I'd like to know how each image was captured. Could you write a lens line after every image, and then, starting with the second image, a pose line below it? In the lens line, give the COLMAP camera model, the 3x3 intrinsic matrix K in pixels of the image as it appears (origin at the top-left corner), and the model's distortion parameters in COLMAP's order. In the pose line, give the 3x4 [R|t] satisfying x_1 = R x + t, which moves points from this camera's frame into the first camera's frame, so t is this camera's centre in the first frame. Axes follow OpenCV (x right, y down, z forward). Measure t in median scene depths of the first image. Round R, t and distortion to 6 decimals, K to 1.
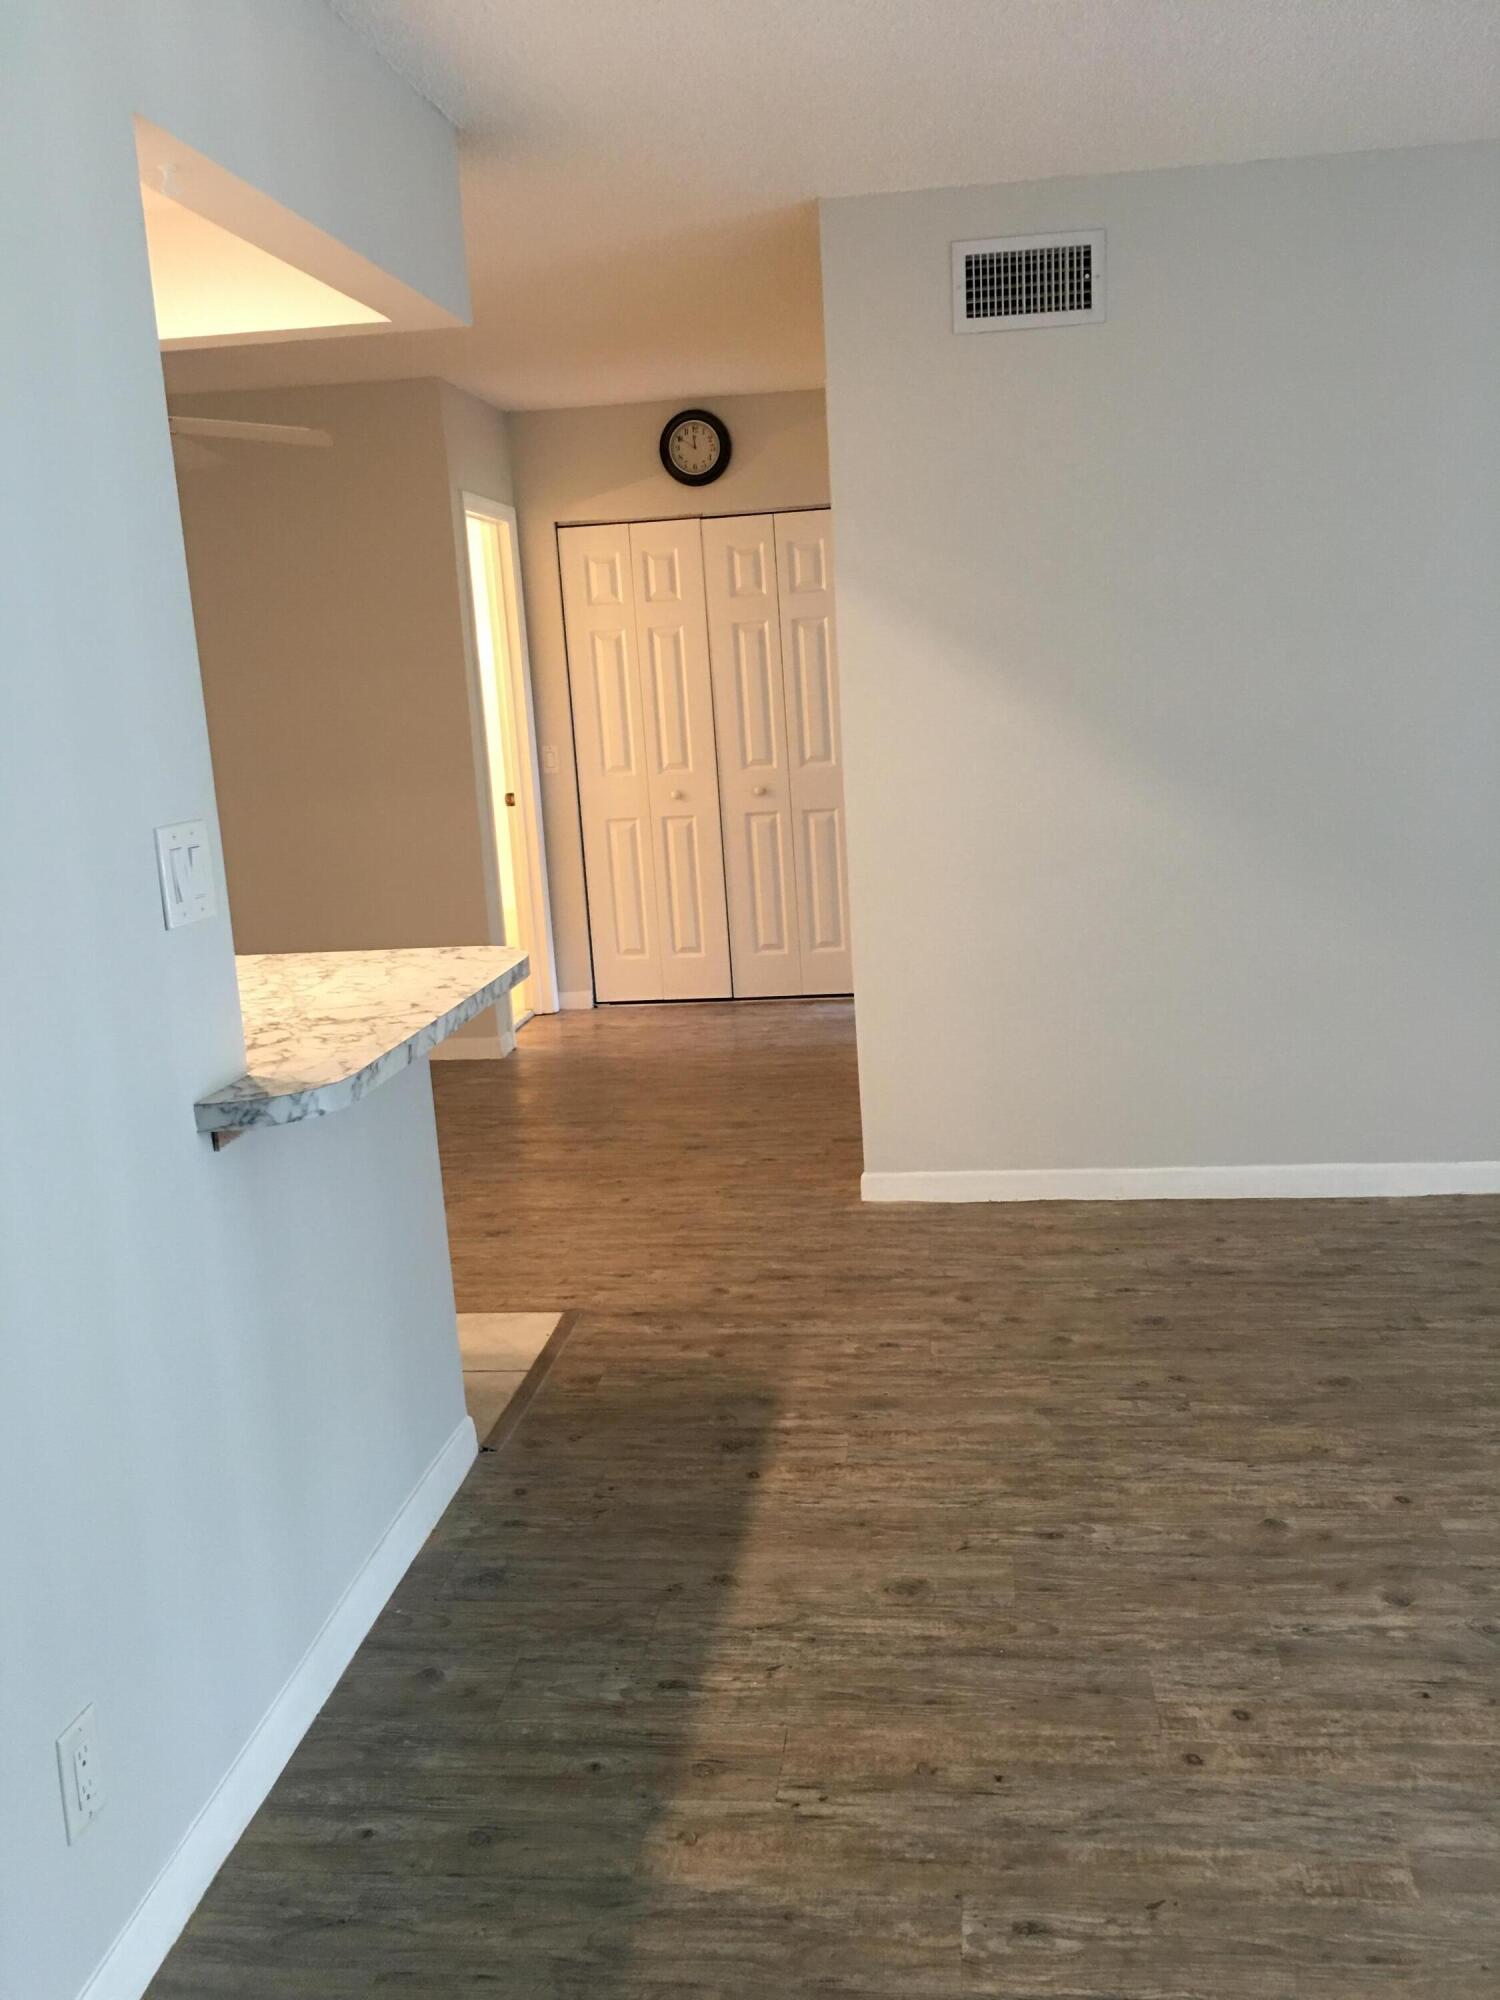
lens RADIAL K [[1688.6, 0, 750.0], [0, 1688.6, 1000.0], [0, 0, 1]] dist [0.092481, -0.129781]
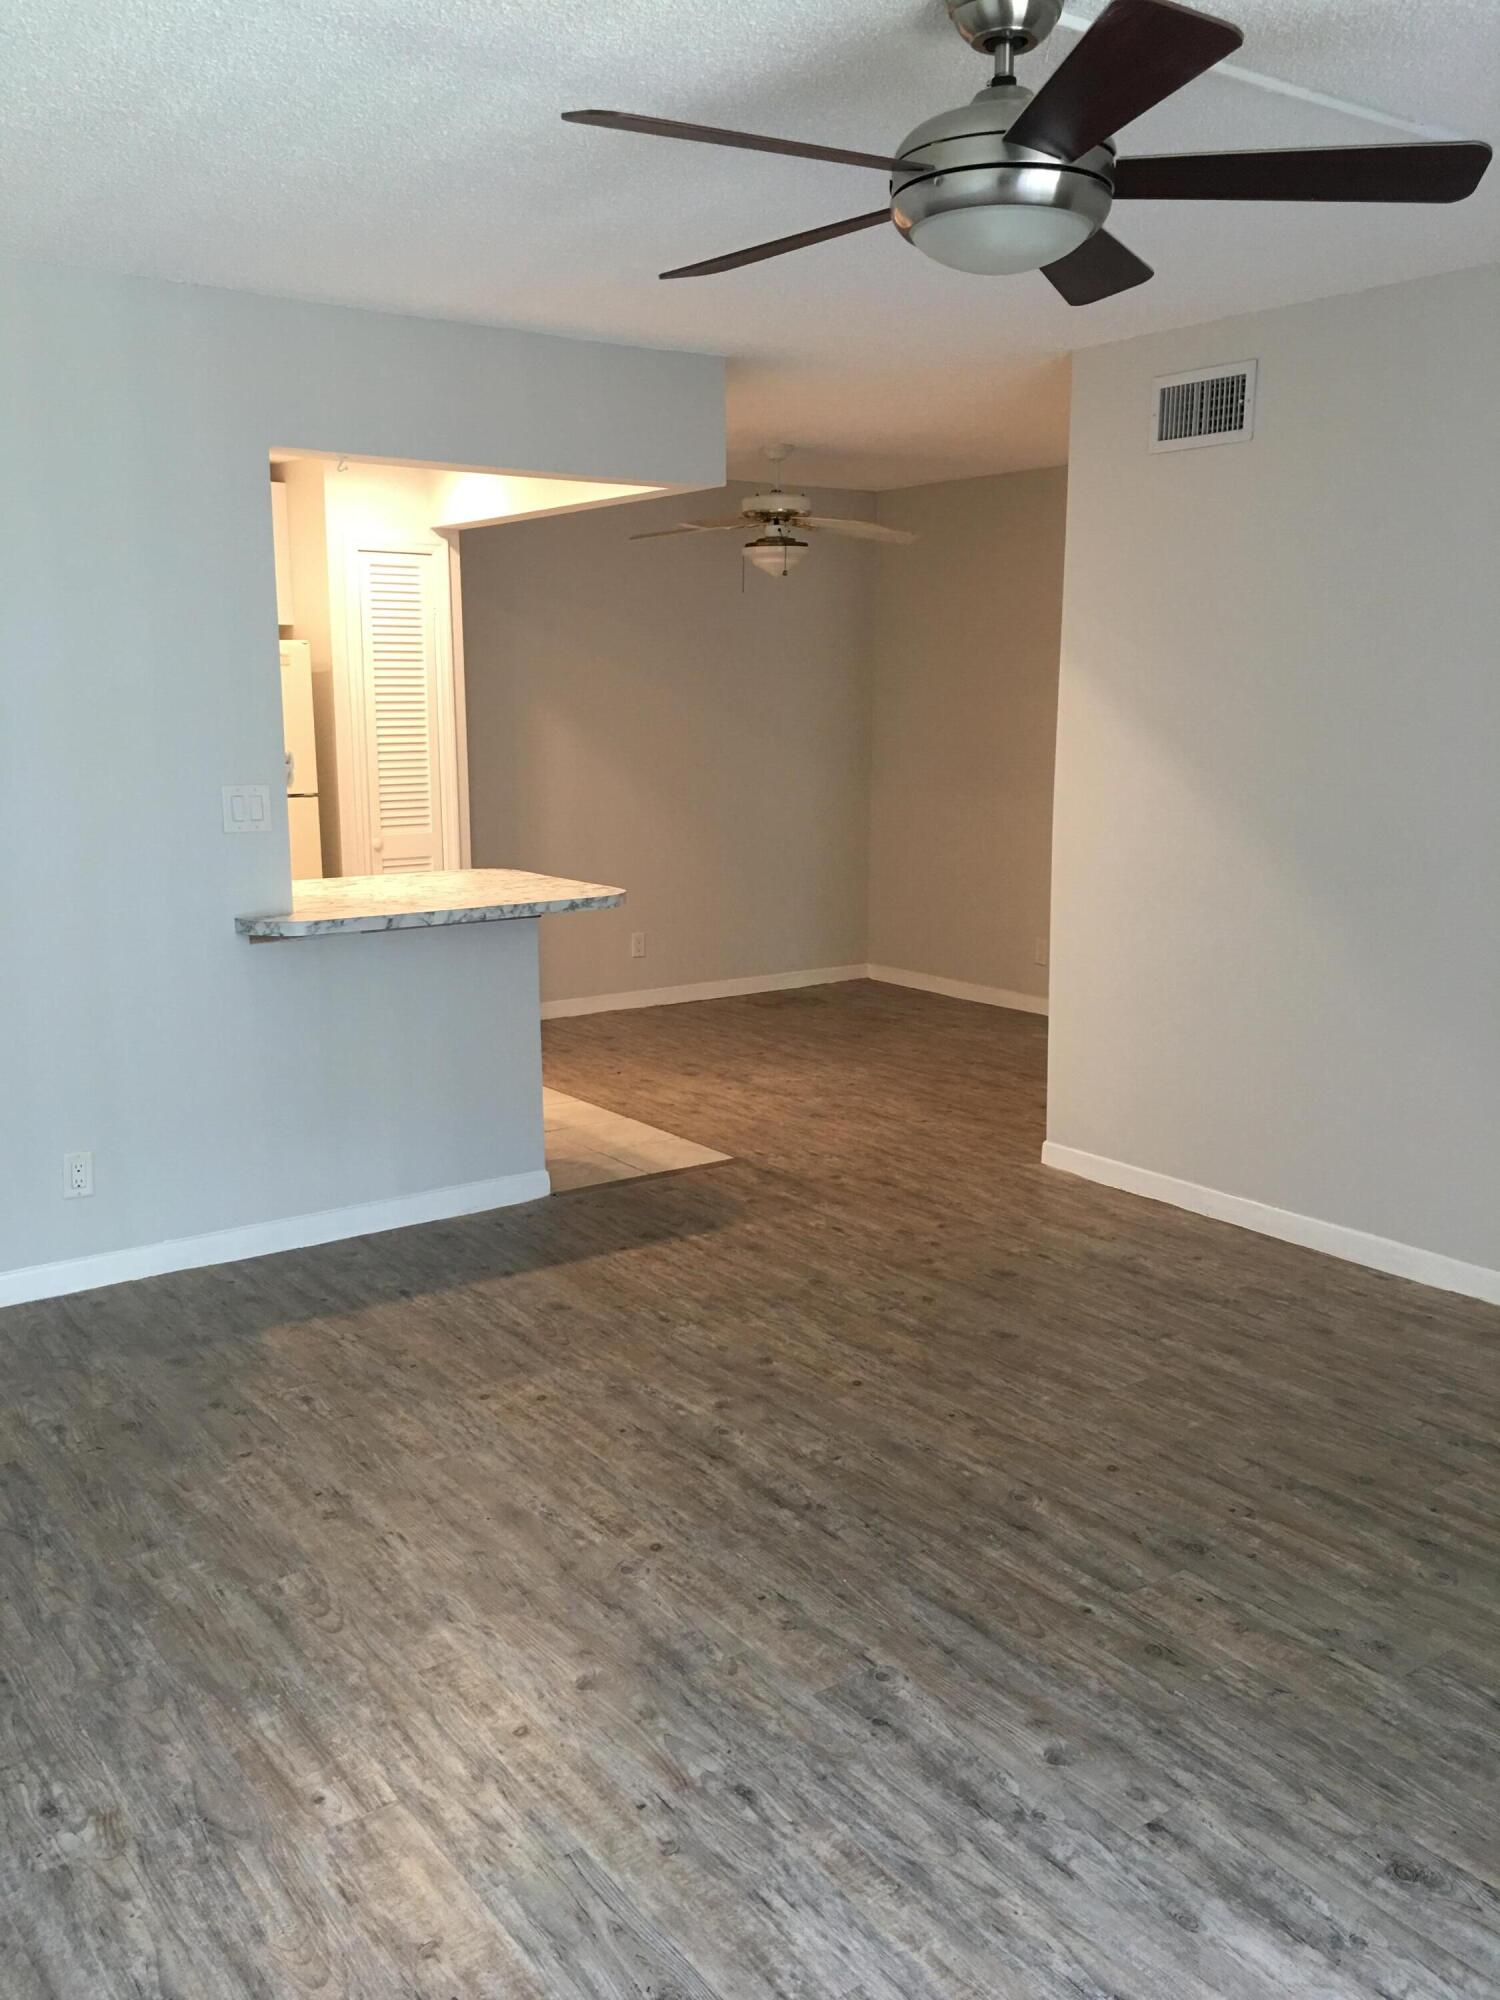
lens RADIAL K [[1688.6, 0, 750.0], [0, 1688.6, 1000.0], [0, 0, 1]] dist [0.092481, -0.129781]
pose [[0.681905, 0.188237, -0.706804, 1.063608], [-0.178483, 0.979930, 0.088781, -0.092363], [0.709330, 0.065612, 0.701816, -0.008475]]
